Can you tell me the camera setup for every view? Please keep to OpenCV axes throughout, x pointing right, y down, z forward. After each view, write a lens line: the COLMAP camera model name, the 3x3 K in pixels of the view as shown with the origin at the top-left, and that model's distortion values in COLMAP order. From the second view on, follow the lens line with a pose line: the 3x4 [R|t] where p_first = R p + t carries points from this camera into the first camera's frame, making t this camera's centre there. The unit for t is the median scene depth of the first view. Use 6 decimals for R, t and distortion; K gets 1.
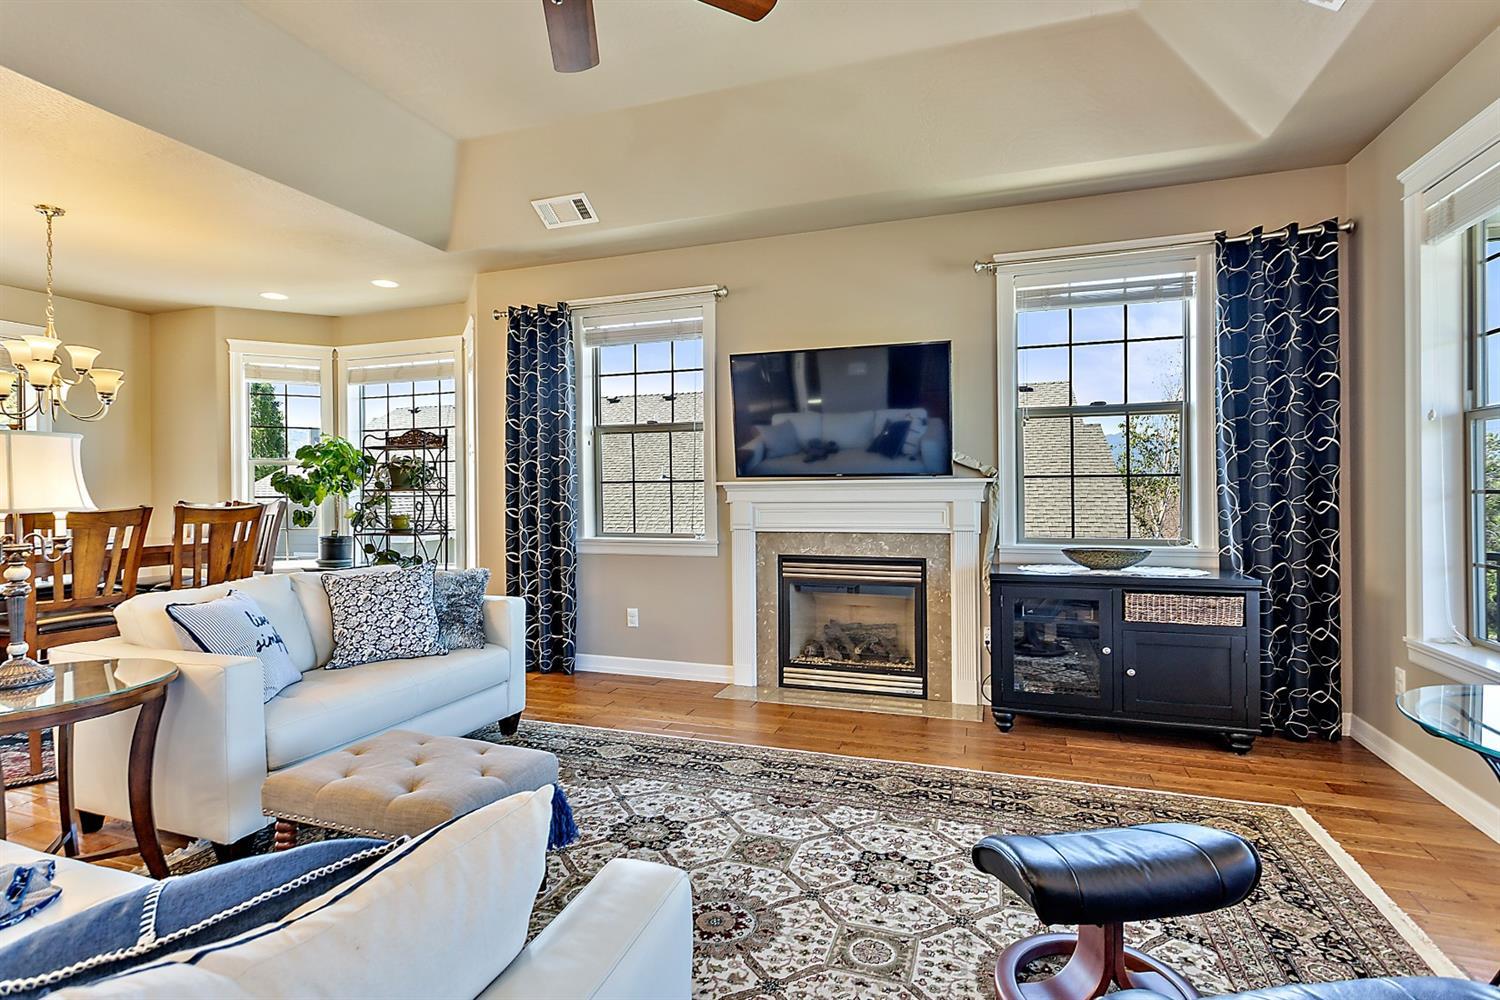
lens RADIAL K [[727.4, 0, 735.8], [0, 727.4, 486.3], [0, 0, 1]] dist [0.002911, 0.000300]
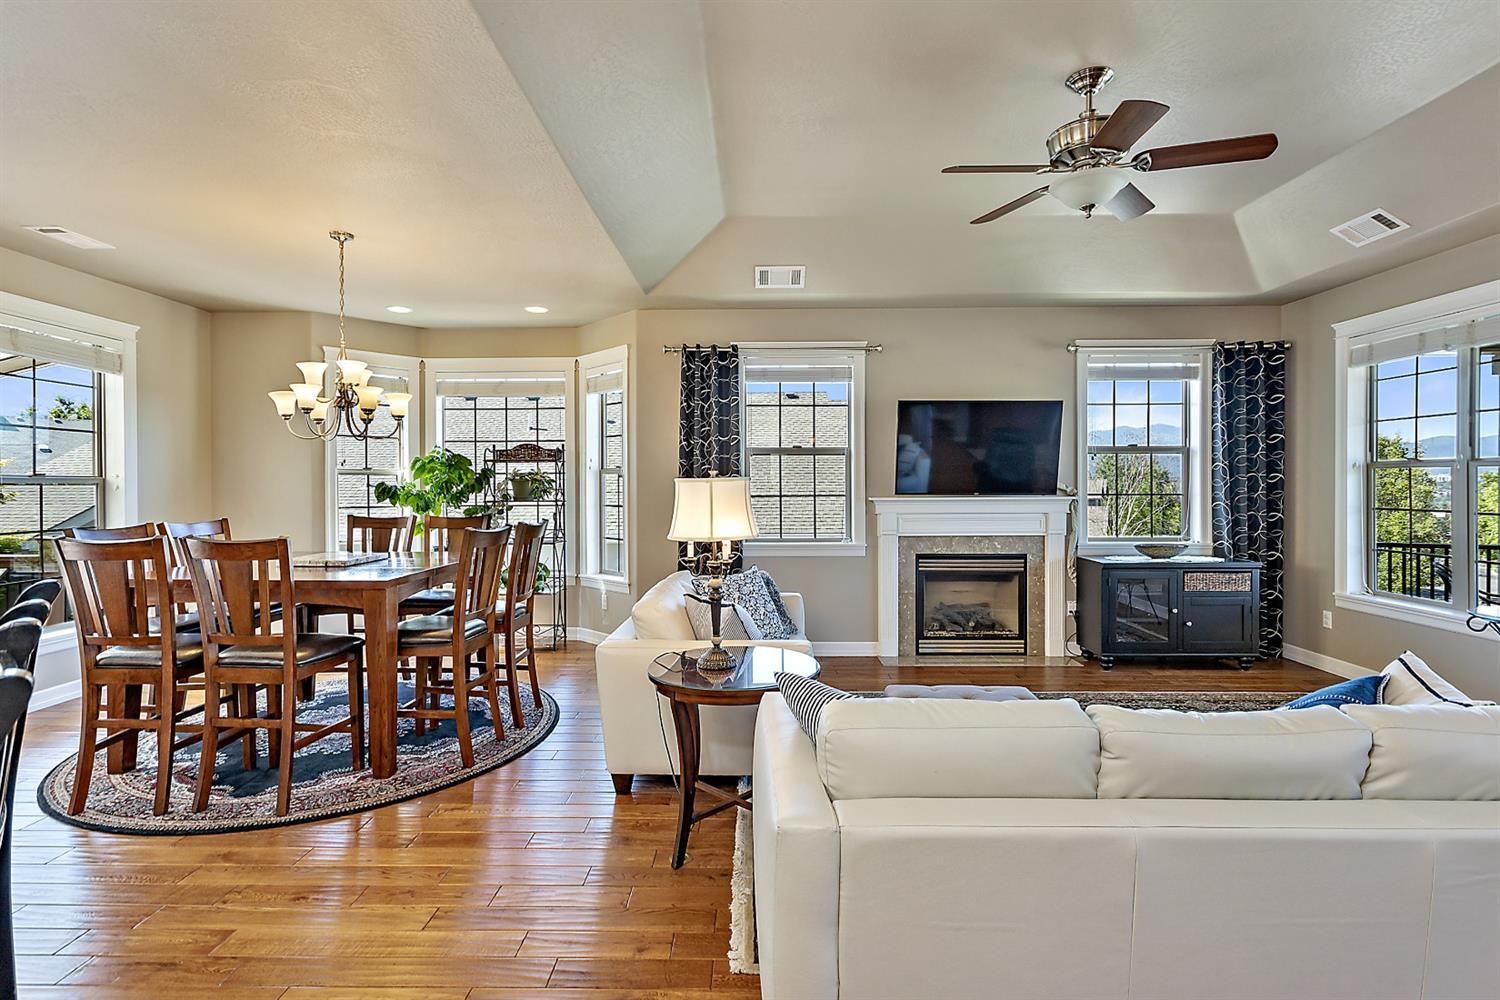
lens RADIAL K [[727.4, 0, 735.8], [0, 727.4, 486.3], [0, 0, 1]] dist [0.002911, 0.000300]
pose [[0.949168, 0.003896, 0.314746, -0.722720], [-0.005675, 0.999973, 0.004737, -0.033848], [-0.314719, -0.006282, 0.949164, -0.143731]]
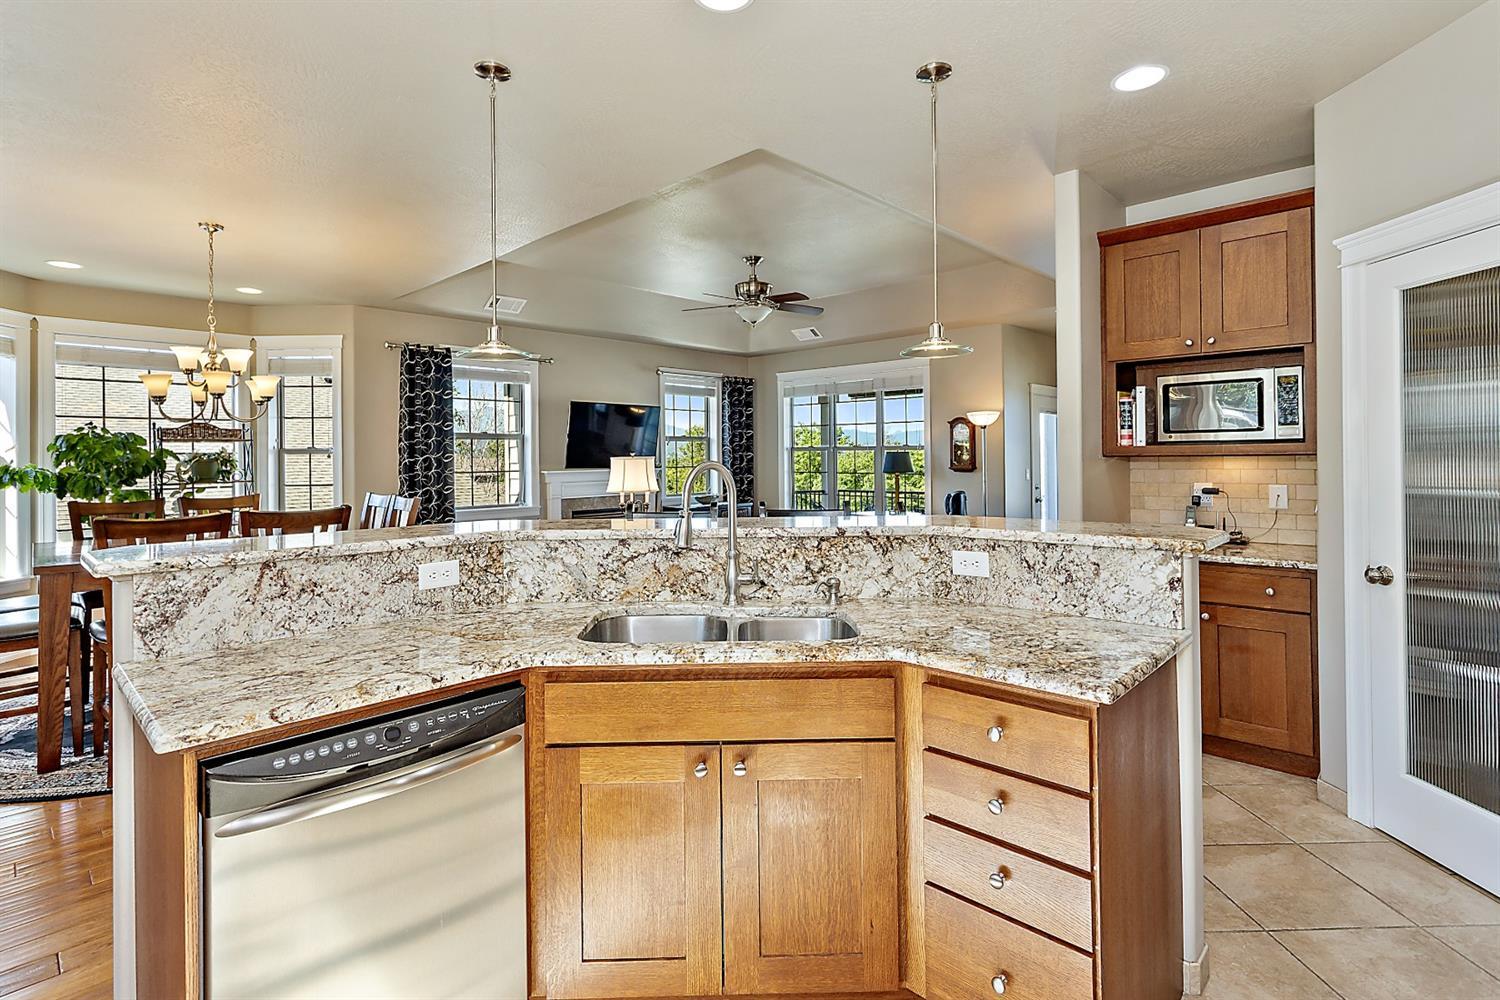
lens RADIAL K [[739.6, 0, 746.0], [0, 739.6, 457.2], [0, 0, 1]] dist [-0.001319, -0.000244]
pose [[0.414748, 0.003325, 0.909930, -1.577307], [0.003147, 0.999982, -0.005088, -0.031087], [-0.909931, 0.004974, 0.414731, -0.169692]]
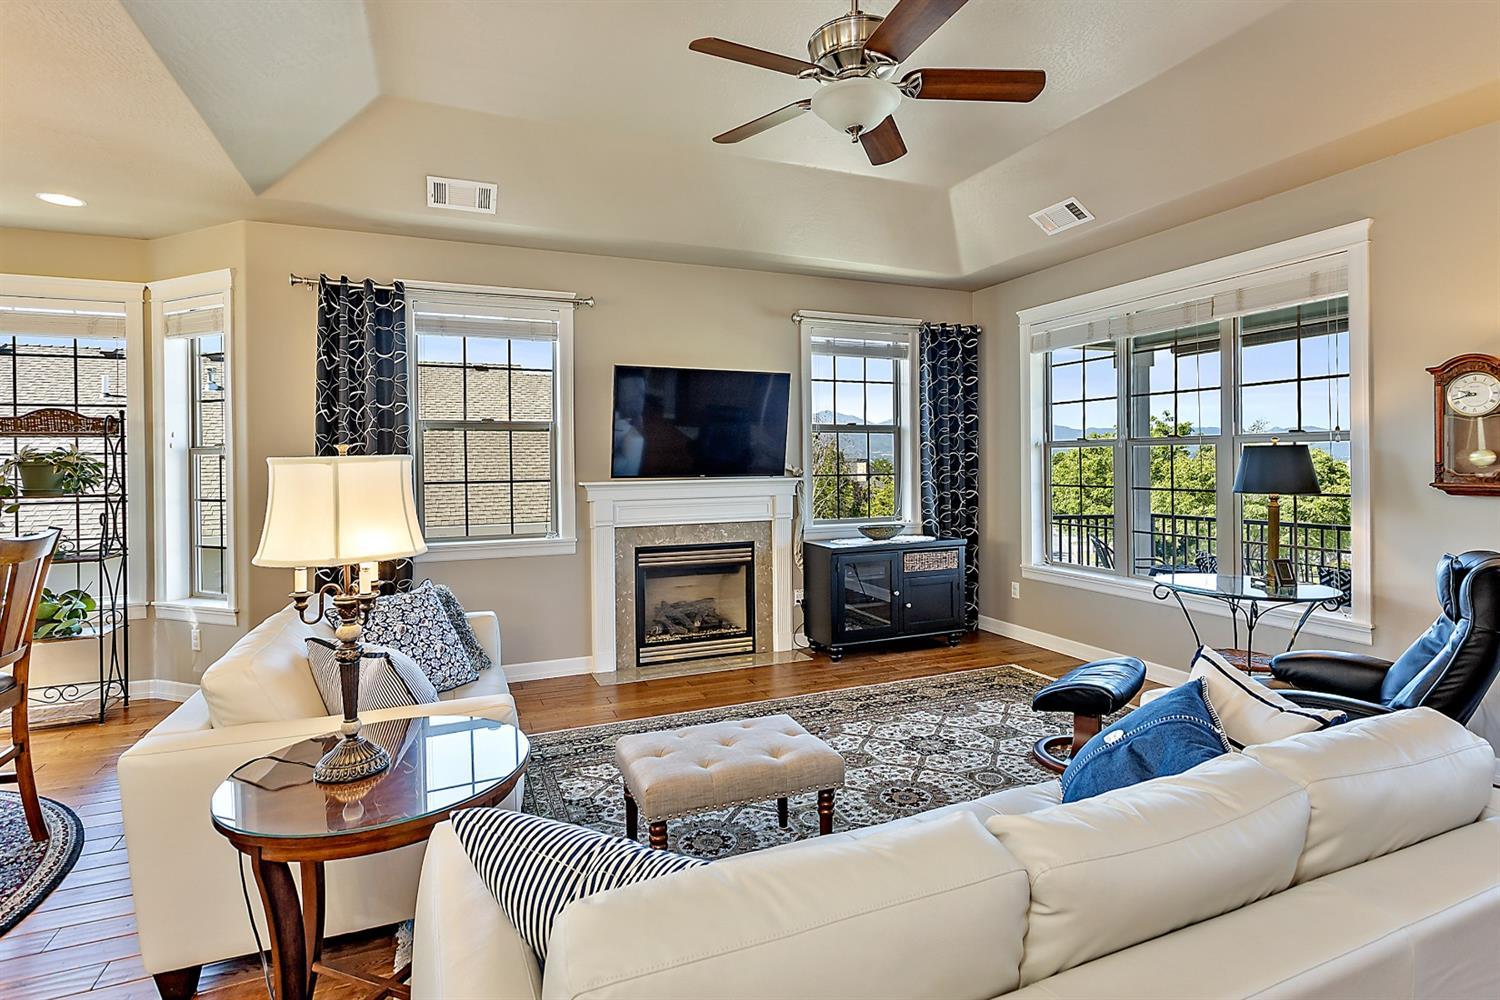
lens RADIAL K [[746.5, 0, 739.2], [0, 746.5, 464.0], [0, 0, 1]] dist [0.002054, 0.000735]
pose [[0.744678, -0.000201, 0.667424, -0.639952], [0.002663, 0.999993, -0.002670, -0.032041], [-0.667419, 0.003765, 0.744673, 0.055713]]
